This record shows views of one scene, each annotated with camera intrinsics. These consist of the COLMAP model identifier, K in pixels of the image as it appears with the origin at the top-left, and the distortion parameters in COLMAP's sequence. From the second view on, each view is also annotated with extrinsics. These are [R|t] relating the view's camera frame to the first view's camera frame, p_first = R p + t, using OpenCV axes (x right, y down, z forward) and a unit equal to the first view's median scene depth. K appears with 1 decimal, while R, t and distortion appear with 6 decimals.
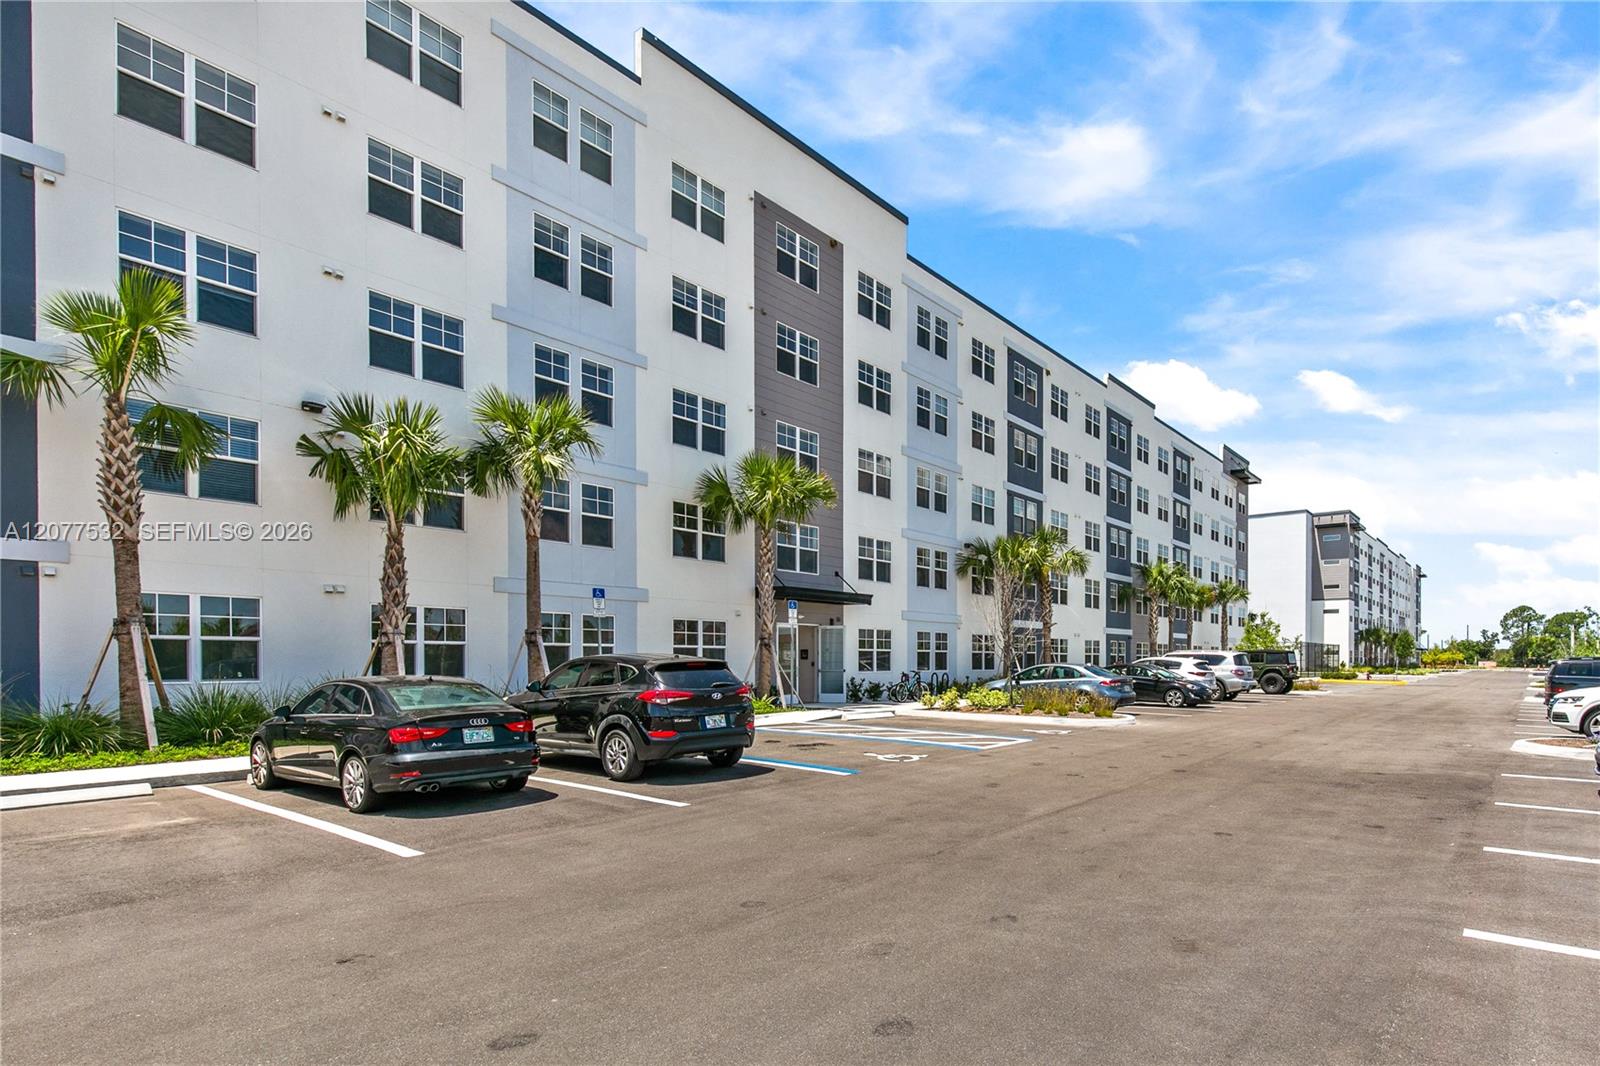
lens RADIAL K [[959.4, 0, 801.7], [0, 959.4, 568.7], [0, 0, 1]] dist [0.006439, 0.001797]
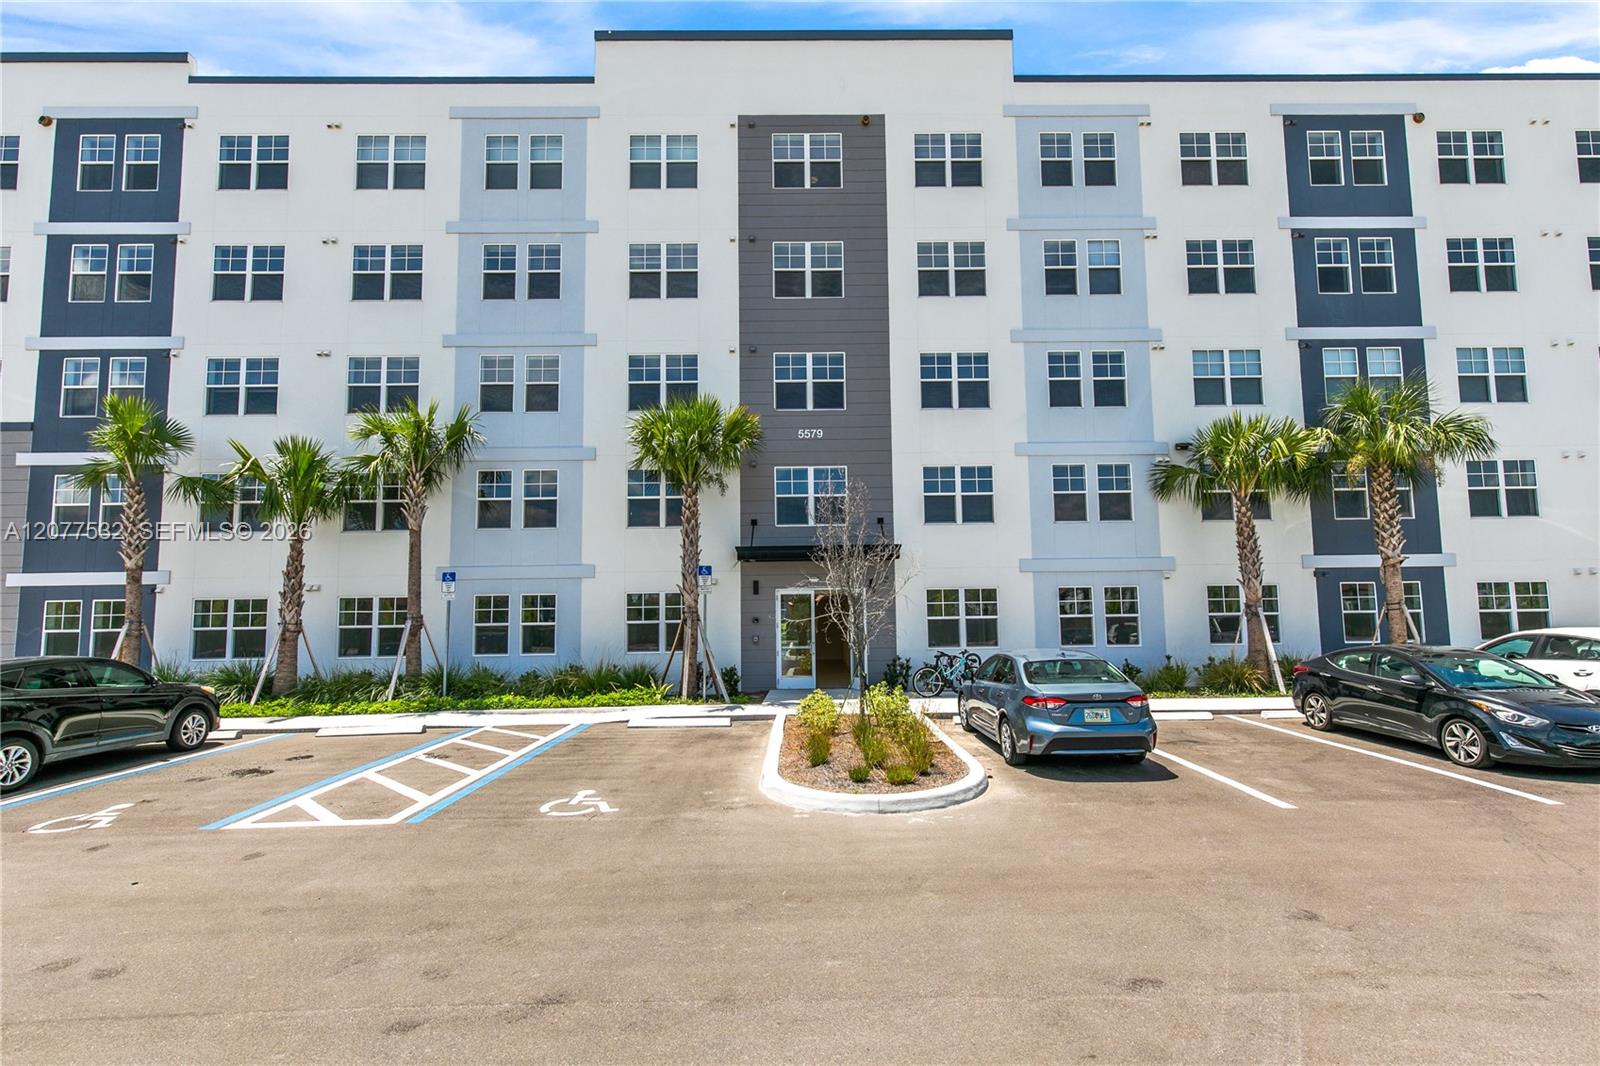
lens RADIAL K [[717.6, 0, 807.5], [0, 717.6, 530.0], [0, 0, 1]] dist [0.004834, -0.000639]
pose [[0.612803, -0.125627, -0.780186, 0.417046], [0.091408, 0.991924, -0.087925, 0.053947], [0.784931, -0.017434, 0.619337, 0.550659]]
